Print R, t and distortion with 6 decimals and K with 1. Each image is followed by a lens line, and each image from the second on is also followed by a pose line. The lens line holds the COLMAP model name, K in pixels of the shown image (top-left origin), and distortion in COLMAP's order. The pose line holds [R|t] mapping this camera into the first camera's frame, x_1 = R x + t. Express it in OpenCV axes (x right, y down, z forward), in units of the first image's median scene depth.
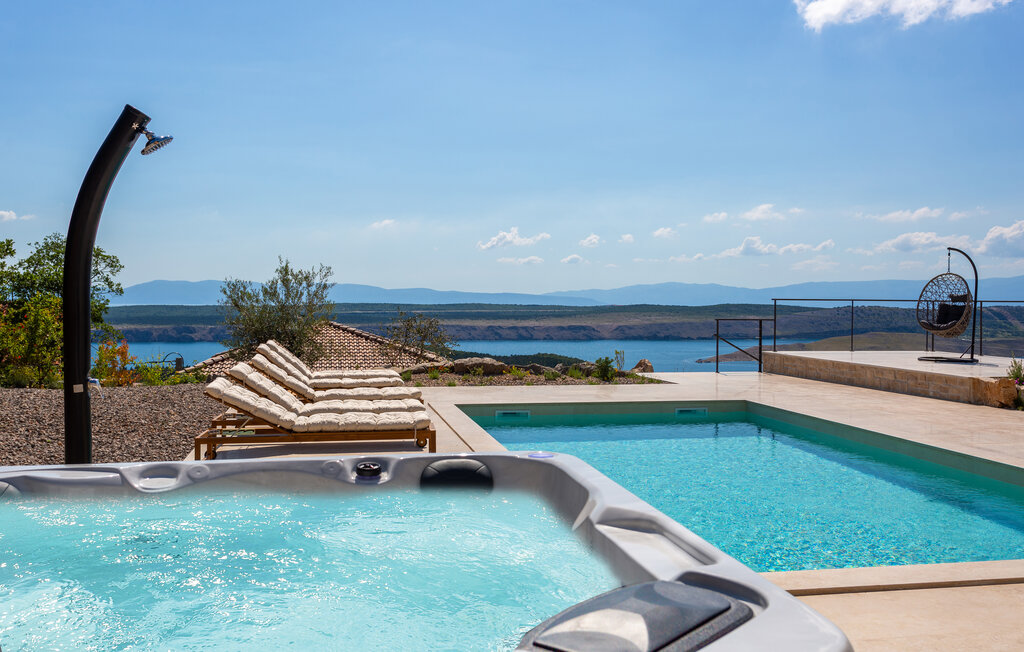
lens RADIAL K [[1073.3, 0, 512.0], [0, 1073.3, 326.0], [0, 0, 1]] dist [0.021872, 0.012761]
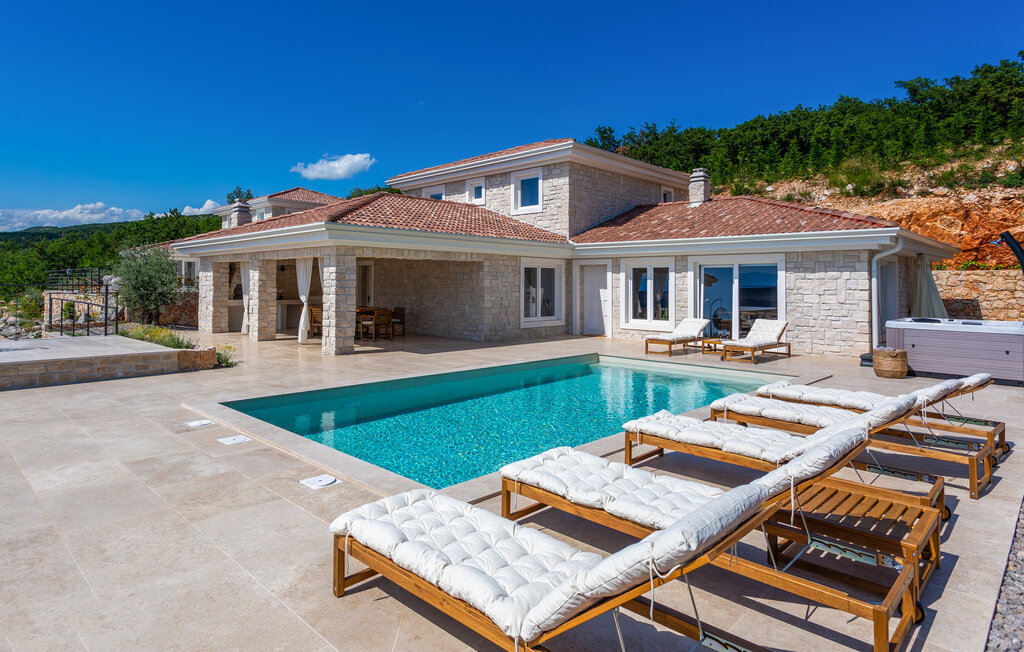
lens RADIAL K [[571.7, 0, 510.4], [0, 571.7, 262.0], [0, 0, 1]] dist [-0.001030, -0.000288]
pose [[-0.587533, 0.017332, 0.809014, -0.233383], [0.006518, 0.999840, -0.016687, -0.028496], [-0.809174, -0.004531, -0.587552, 0.879134]]
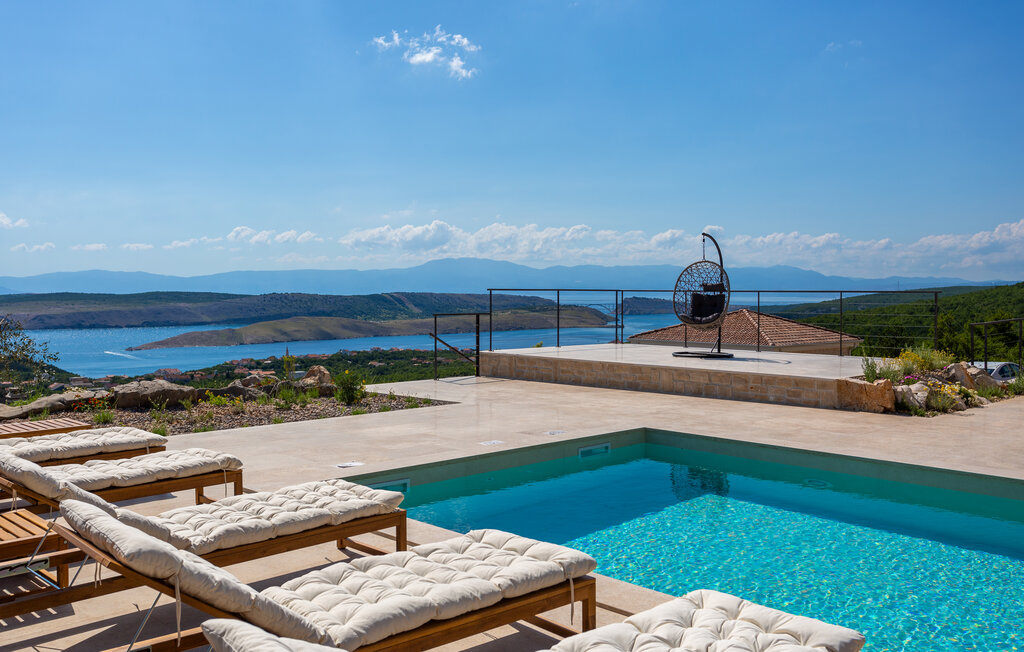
lens RADIAL K [[947.5, 0, 512.0], [0, 947.5, 326.0], [0, 0, 1]] dist [-0.000913, -0.001754]
pose [[0.826521, -0.025229, 0.562340, -0.182450], [0.015873, 0.999642, 0.021518, -0.013249], [-0.562682, -0.008859, 0.826626, 0.420272]]
